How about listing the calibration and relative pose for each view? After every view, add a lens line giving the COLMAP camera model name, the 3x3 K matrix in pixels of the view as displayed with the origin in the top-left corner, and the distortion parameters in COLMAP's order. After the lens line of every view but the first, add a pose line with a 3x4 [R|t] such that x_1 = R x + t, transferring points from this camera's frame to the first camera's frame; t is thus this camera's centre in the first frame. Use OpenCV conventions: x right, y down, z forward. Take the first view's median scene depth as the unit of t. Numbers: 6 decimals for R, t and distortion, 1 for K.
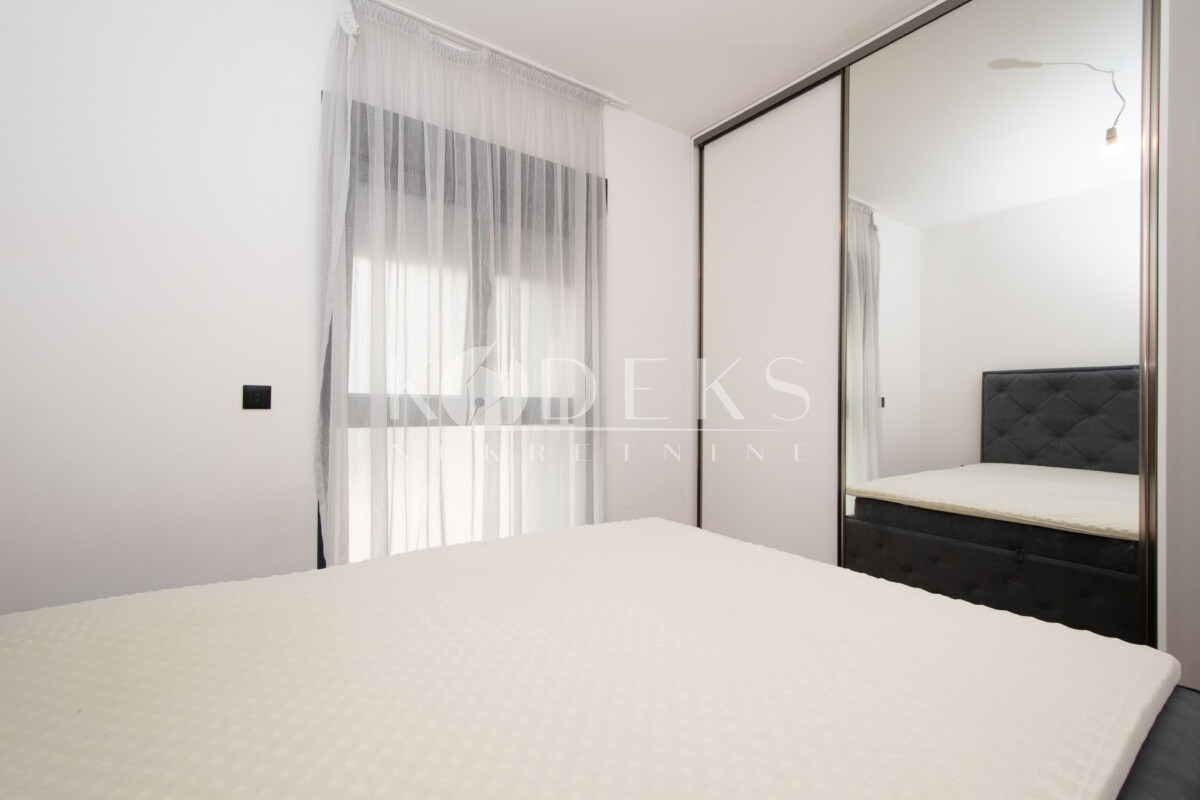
lens RADIAL K [[533.4, 0, 600.0], [0, 533.4, 400.0], [0, 0, 1]] dist [0.004070, 0.000439]
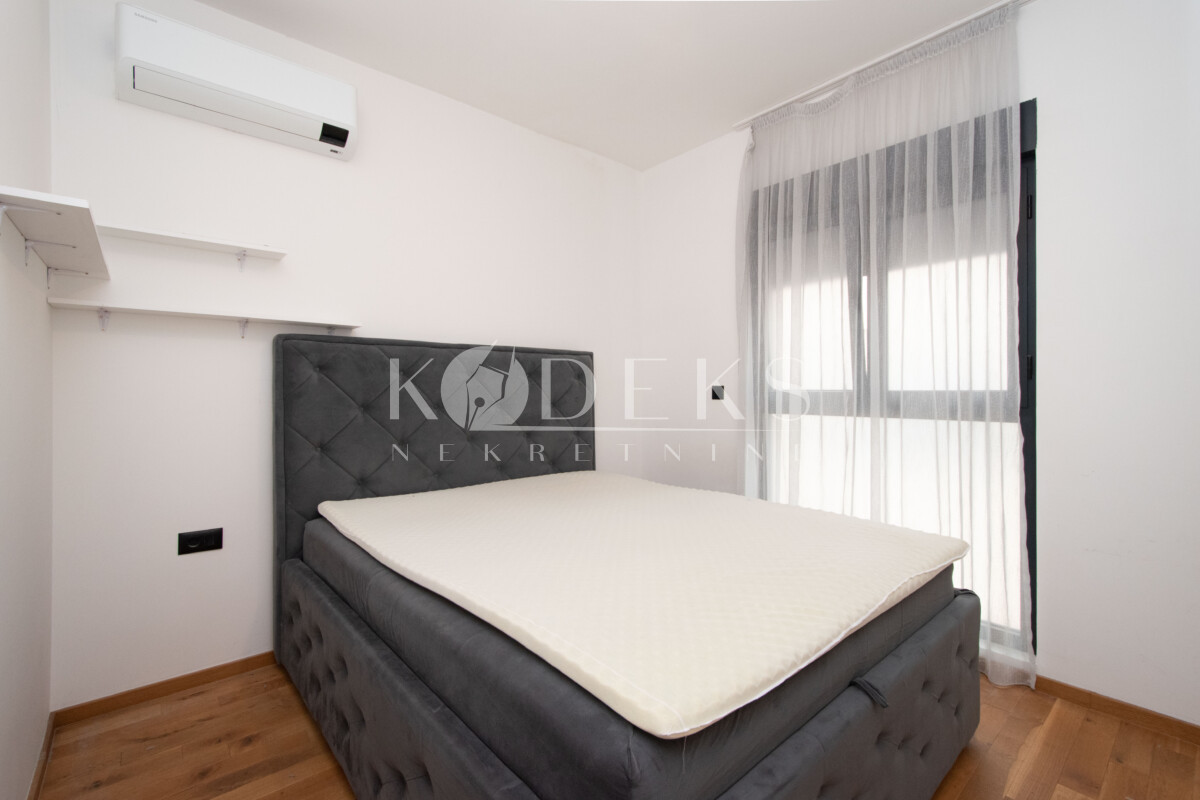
lens RADIAL K [[533.4, 0, 600.0], [0, 533.4, 400.0], [0, 0, 1]] dist [0.004070, 0.000439]
pose [[0.109111, 0.000906, -0.994029, 0.843043], [0.000174, 1.000000, 0.000930, 0.013999], [0.994030, -0.000274, 0.109111, 0.365610]]
